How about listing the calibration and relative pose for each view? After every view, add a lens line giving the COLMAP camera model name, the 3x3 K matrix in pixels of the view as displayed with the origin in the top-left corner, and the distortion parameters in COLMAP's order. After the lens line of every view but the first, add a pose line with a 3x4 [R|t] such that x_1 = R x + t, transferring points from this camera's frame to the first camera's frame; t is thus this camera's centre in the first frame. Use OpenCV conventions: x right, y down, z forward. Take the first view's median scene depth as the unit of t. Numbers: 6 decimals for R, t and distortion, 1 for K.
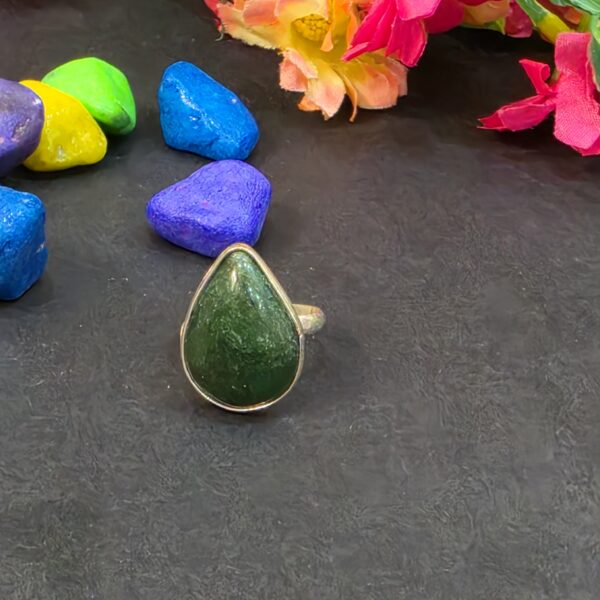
lens RADIAL K [[1664.2, 0, 300.1], [0, 1664.2, 300.0], [0, 0, 1]] dist [-0.074047, 0.000000]
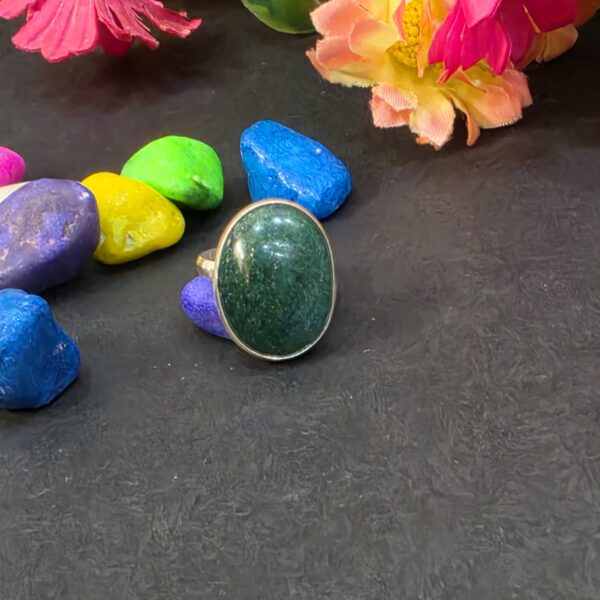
lens RADIAL K [[1664.2, 0, 299.9], [0, 1664.2, 299.8], [0, 0, 1]] dist [-0.074047, 0.000000]
pose [[0.934499, -0.170145, -0.312669, 0.232824], [0.160102, 0.985411, -0.057721, 0.015415], [0.317929, 0.003882, 0.948107, 0.110628]]
